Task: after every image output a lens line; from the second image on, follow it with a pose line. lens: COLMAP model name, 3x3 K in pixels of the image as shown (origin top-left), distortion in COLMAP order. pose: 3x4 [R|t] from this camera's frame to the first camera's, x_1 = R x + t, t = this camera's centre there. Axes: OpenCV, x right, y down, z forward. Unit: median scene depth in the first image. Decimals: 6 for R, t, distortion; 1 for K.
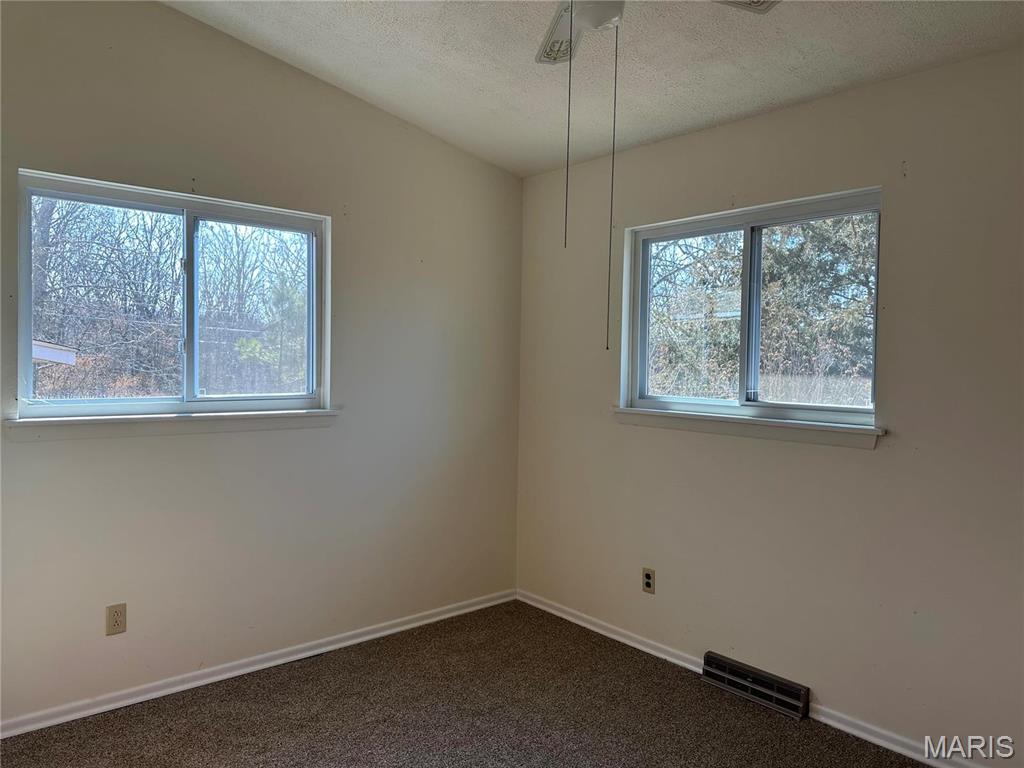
lens RADIAL K [[727.6, 0, 507.3], [0, 727.6, 385.5], [0, 0, 1]] dist [0.126955, -0.148025]
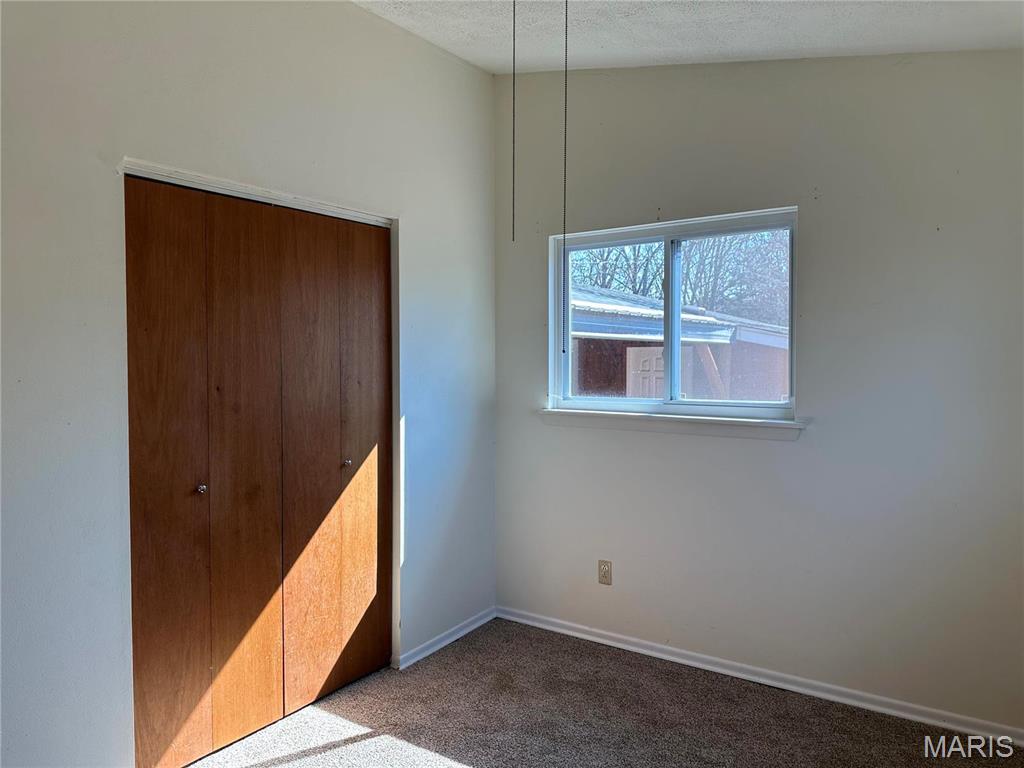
lens RADIAL K [[727.6, 0, 507.6], [0, 727.6, 378.5], [0, 0, 1]] dist [0.126955, -0.148025]
pose [[0.289578, 0.013293, -0.957062, 0.574625], [-0.031366, 0.999498, 0.004392, -0.014318], [0.956640, 0.028748, 0.289850, 0.441624]]
